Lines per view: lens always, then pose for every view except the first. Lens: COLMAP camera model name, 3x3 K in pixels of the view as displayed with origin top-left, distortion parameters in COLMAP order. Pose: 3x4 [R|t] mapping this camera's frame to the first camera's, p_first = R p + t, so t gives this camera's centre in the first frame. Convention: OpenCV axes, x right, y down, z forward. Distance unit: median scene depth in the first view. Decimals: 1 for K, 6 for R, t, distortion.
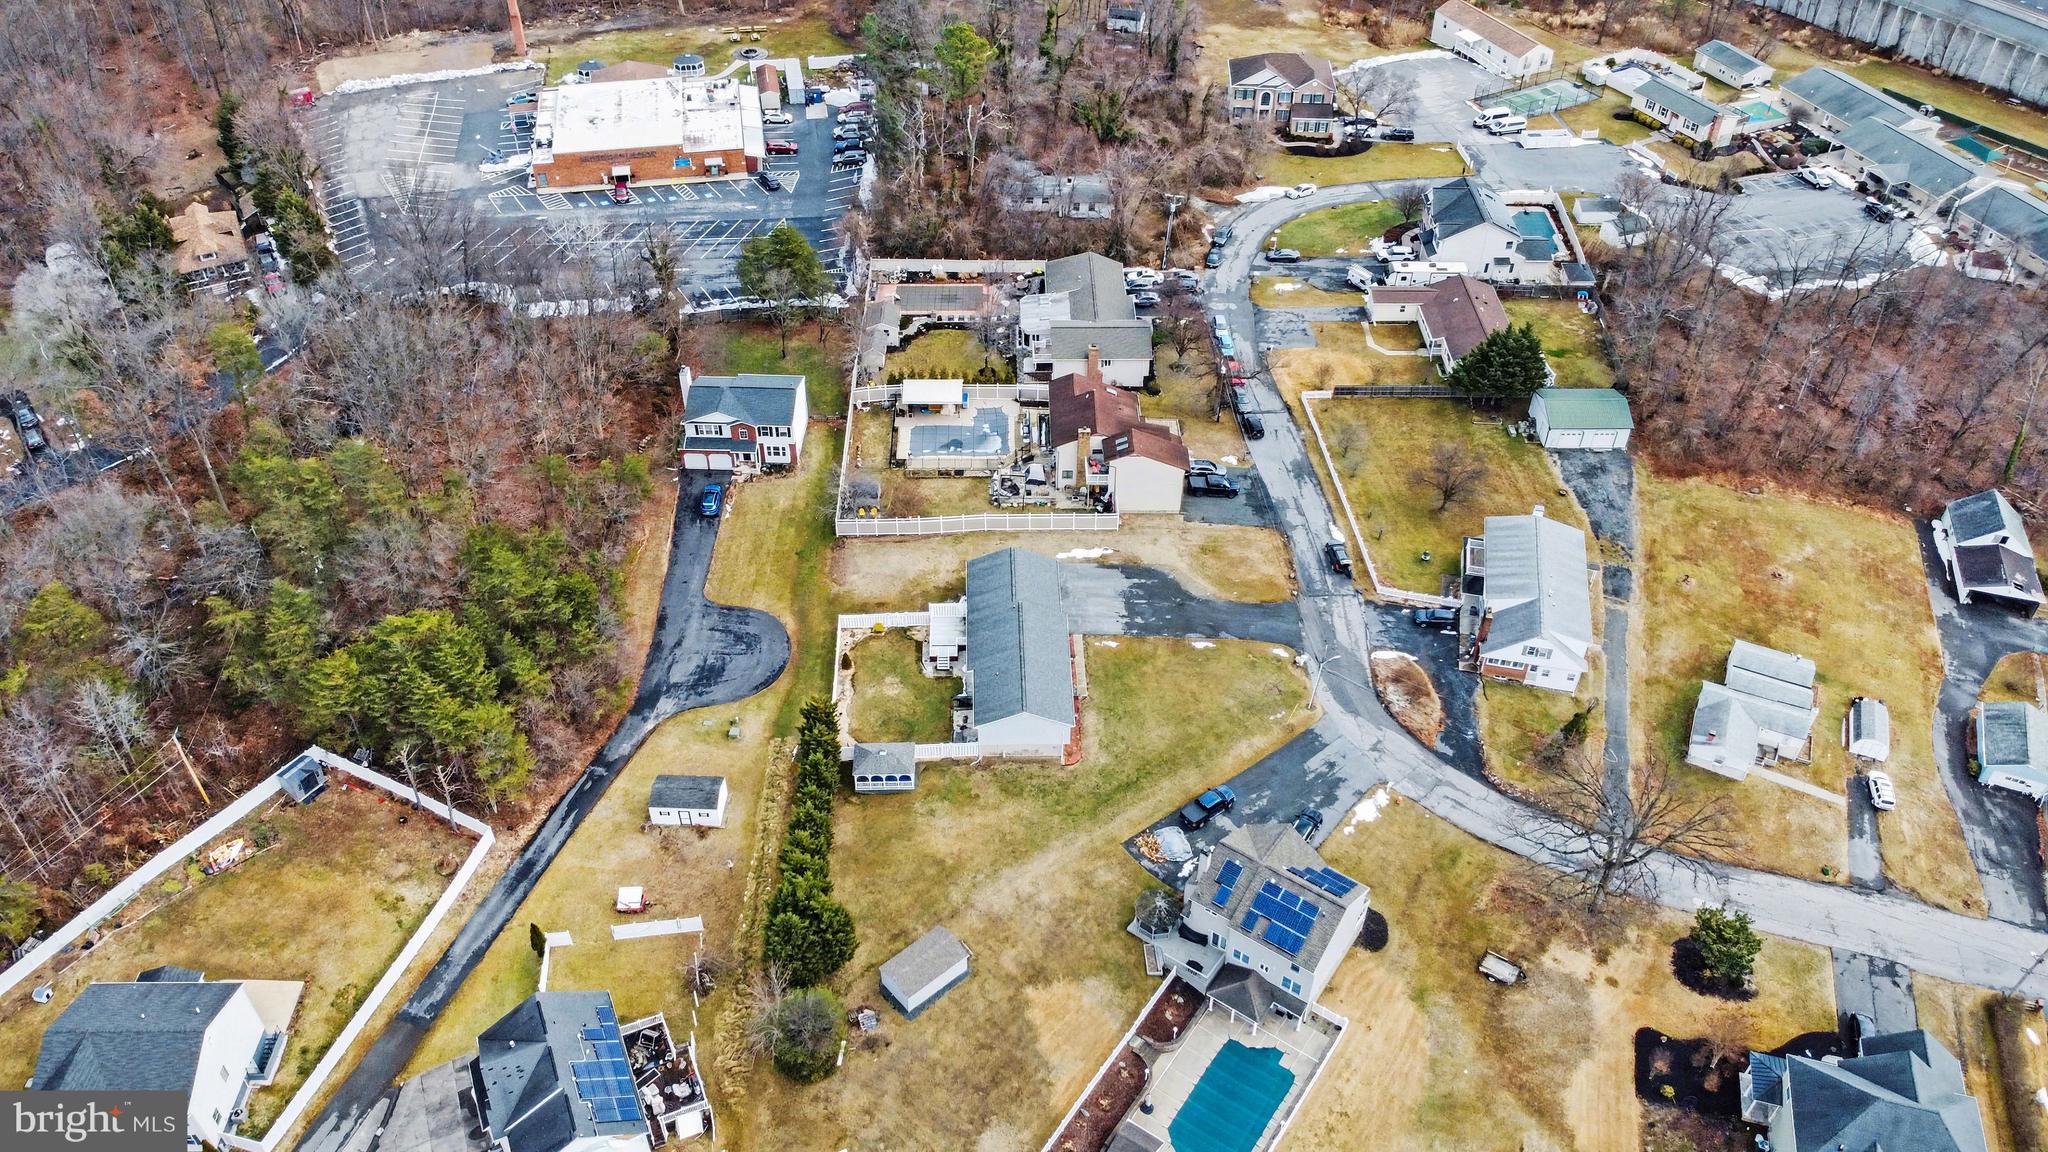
lens RADIAL K [[1546.5, 0, 1024.5], [0, 1546.5, 577.0], [0, 0, 1]] dist [0.000829, -0.000571]
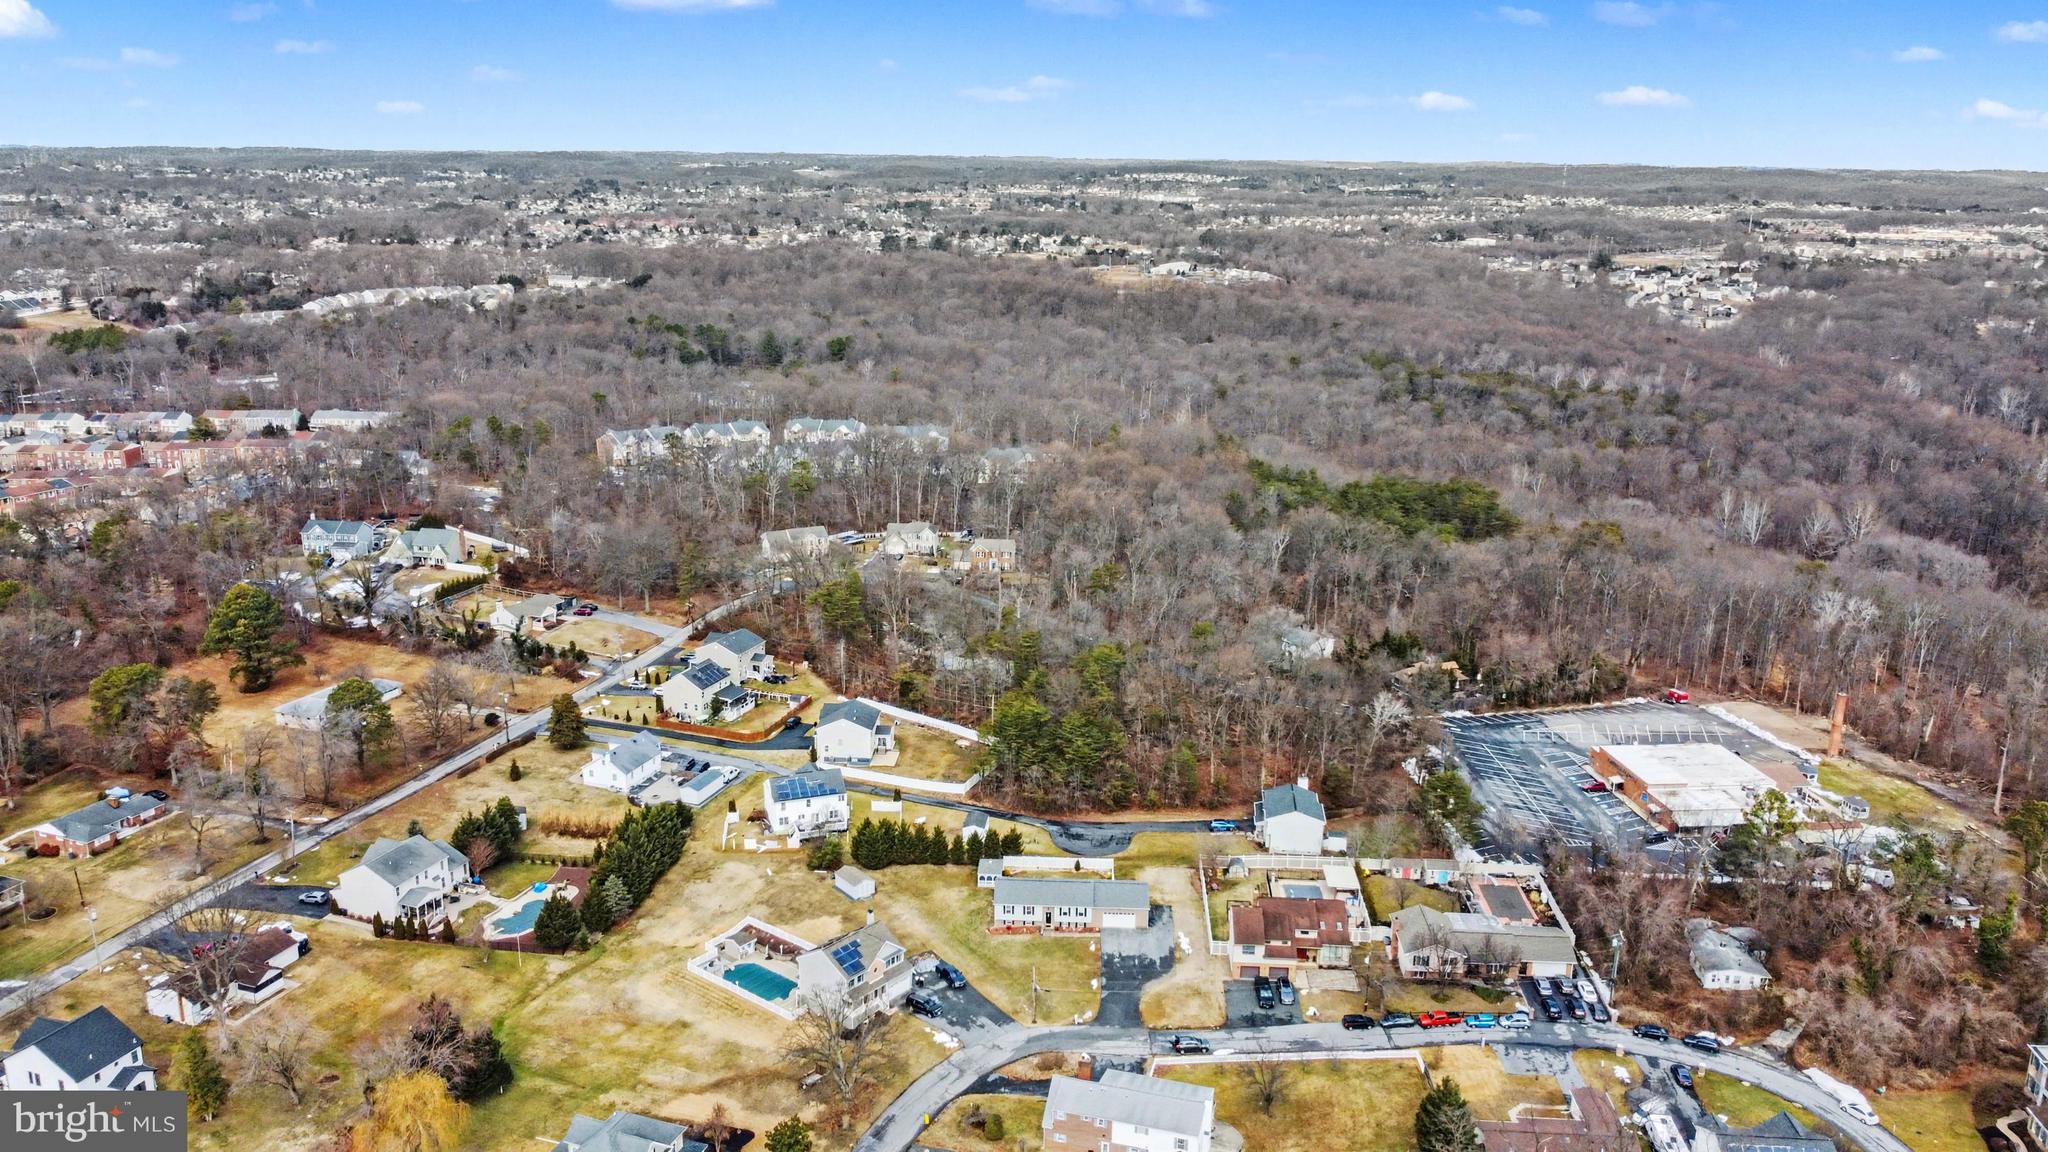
lens RADIAL K [[1546.5, 0, 1026.4], [0, 1546.5, 572.6], [0, 0, 1]] dist [0.000829, -0.000571]
pose [[-0.068039, 0.251776, -0.965391, 1.425820], [-0.672038, 0.703609, 0.230866, -0.517981], [0.737384, 0.664488, 0.121330, 0.548400]]
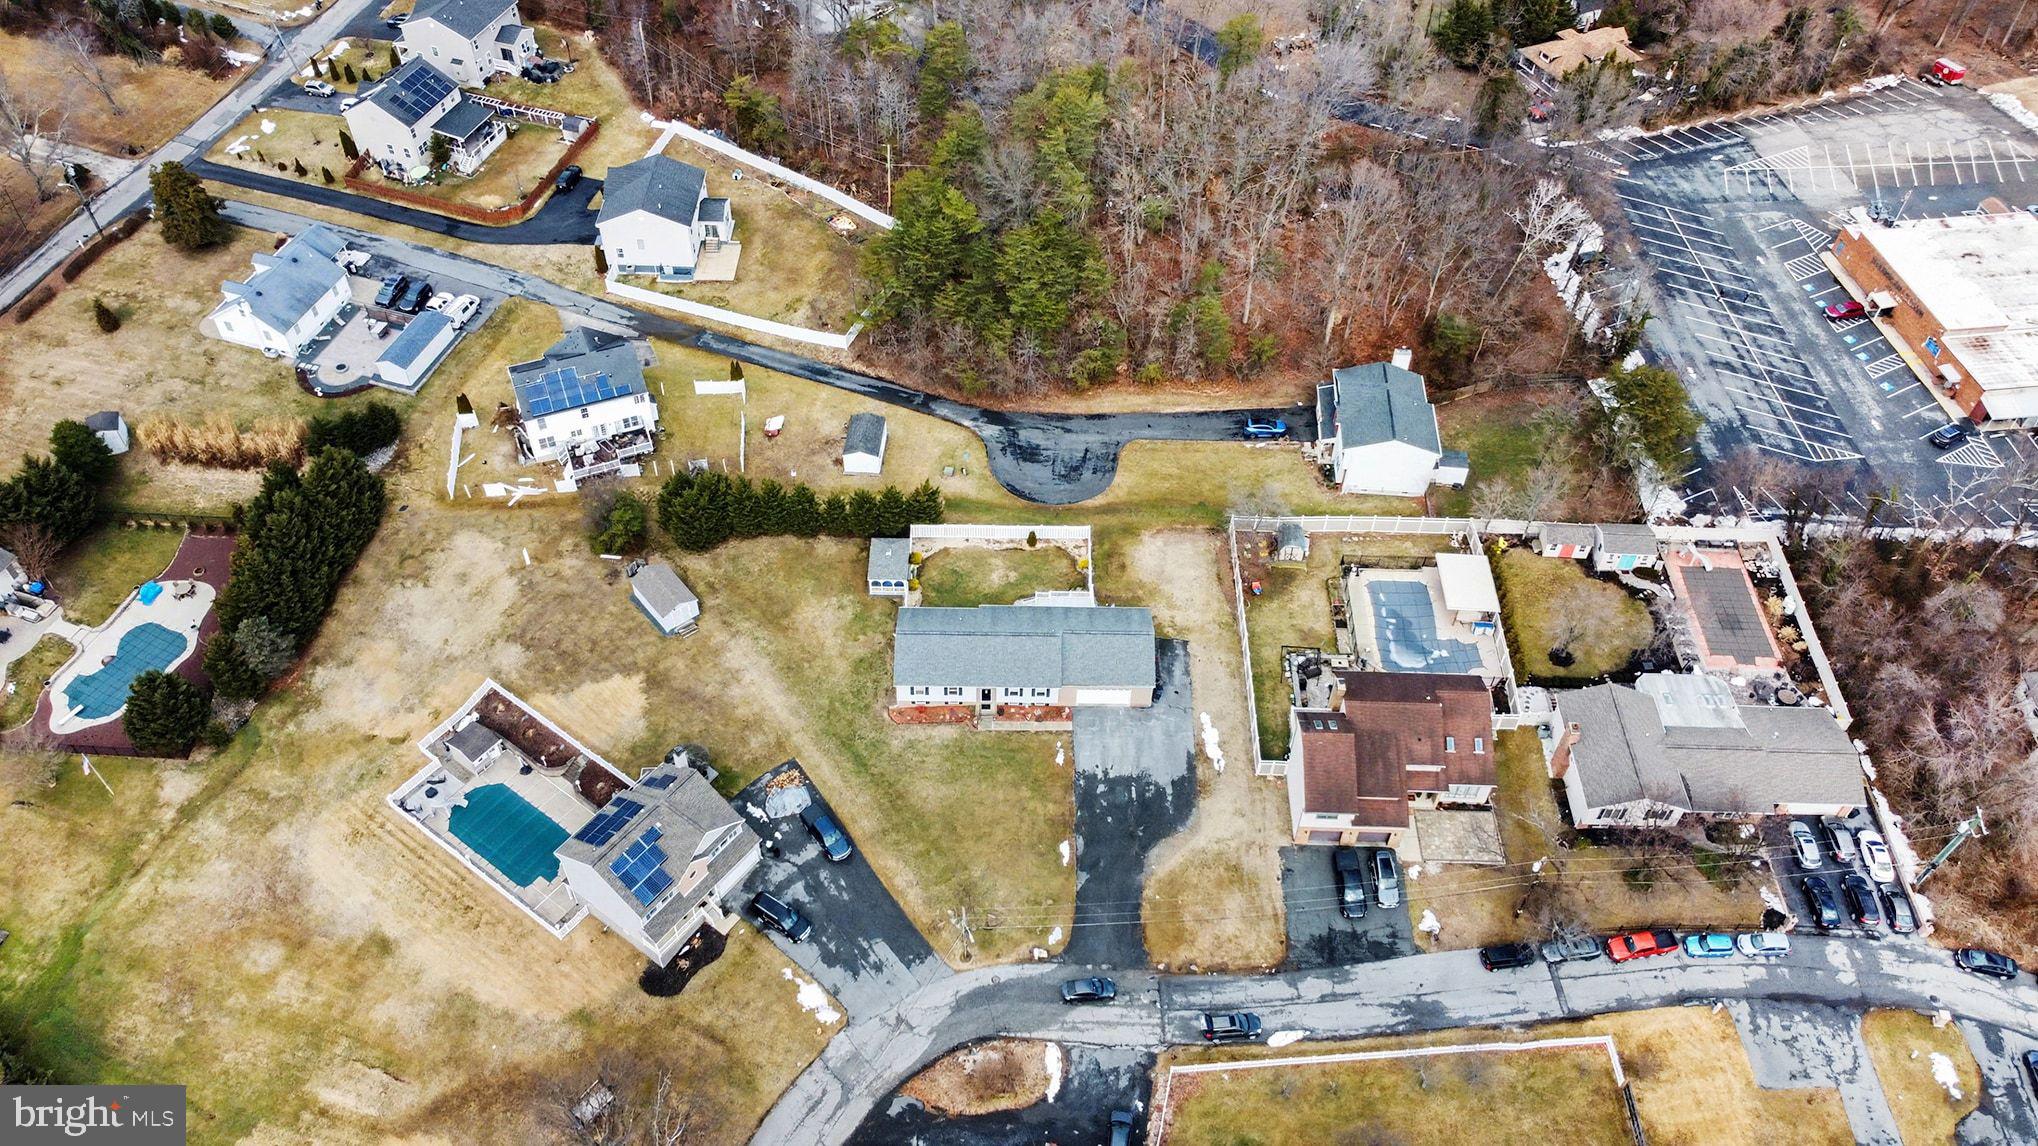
lens RADIAL K [[1539.0, 0, 1013.1], [0, 1539.0, 560.5], [0, 0, 1]] dist [0.000829, -0.000571]
pose [[-0.032576, 0.734631, -0.677685, 0.586764], [-0.676458, 0.482938, 0.556036, -0.496723], [0.735761, 0.476538, 0.481215, 0.510235]]
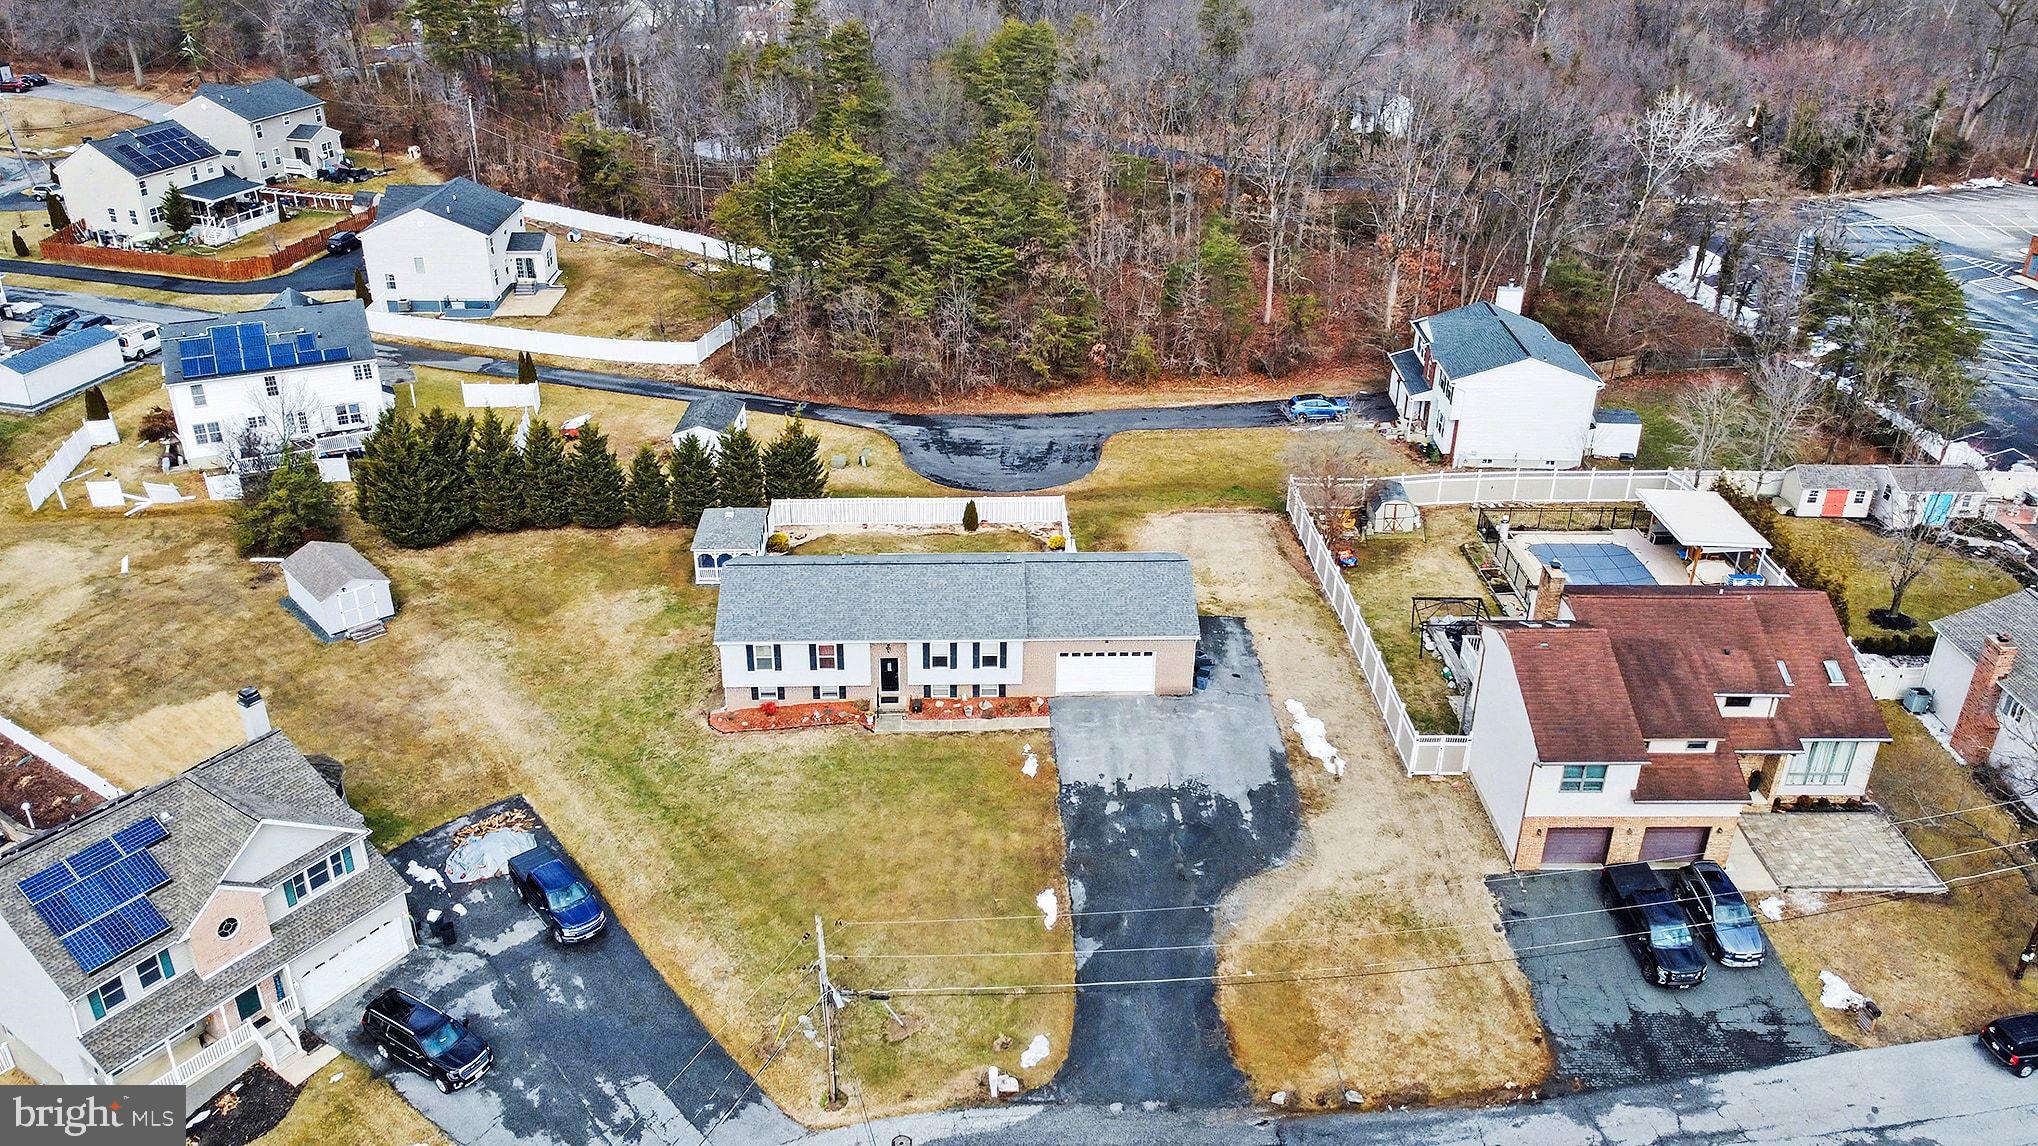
lens RADIAL K [[1539.0, 0, 1013.5], [0, 1539.0, 565.1], [0, 0, 1]] dist [0.000829, -0.000571]
pose [[0.010544, 0.449859, -0.893037, 0.452199], [-0.670016, 0.666129, 0.327645, -0.148667], [0.742272, 0.594894, 0.308437, 0.835084]]
